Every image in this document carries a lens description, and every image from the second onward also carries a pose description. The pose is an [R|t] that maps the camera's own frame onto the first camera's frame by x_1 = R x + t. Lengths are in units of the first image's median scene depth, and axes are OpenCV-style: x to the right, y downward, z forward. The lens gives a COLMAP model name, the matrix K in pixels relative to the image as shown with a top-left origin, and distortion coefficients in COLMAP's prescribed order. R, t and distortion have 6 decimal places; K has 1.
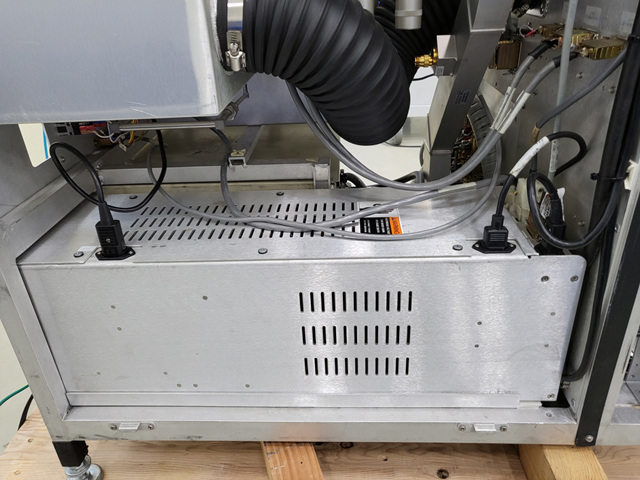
lens RADIAL K [[502.2, 0, 315.9], [0, 502.2, 242.3], [0, 0, 1]] dist [-0.027744, 0.083553]
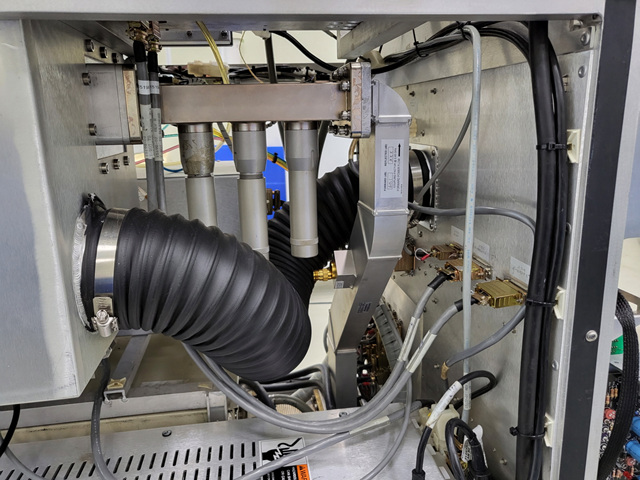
lens RADIAL K [[502.2, 0, 315.9], [0, 502.2, 242.3], [0, 0, 1]] dist [-0.027744, 0.083553]
pose [[0.980999, -0.024992, 0.192399, 0.023826], [0.068271, 0.972712, -0.221745, -0.241346], [-0.181606, 0.230666, 0.955935, 0.085595]]
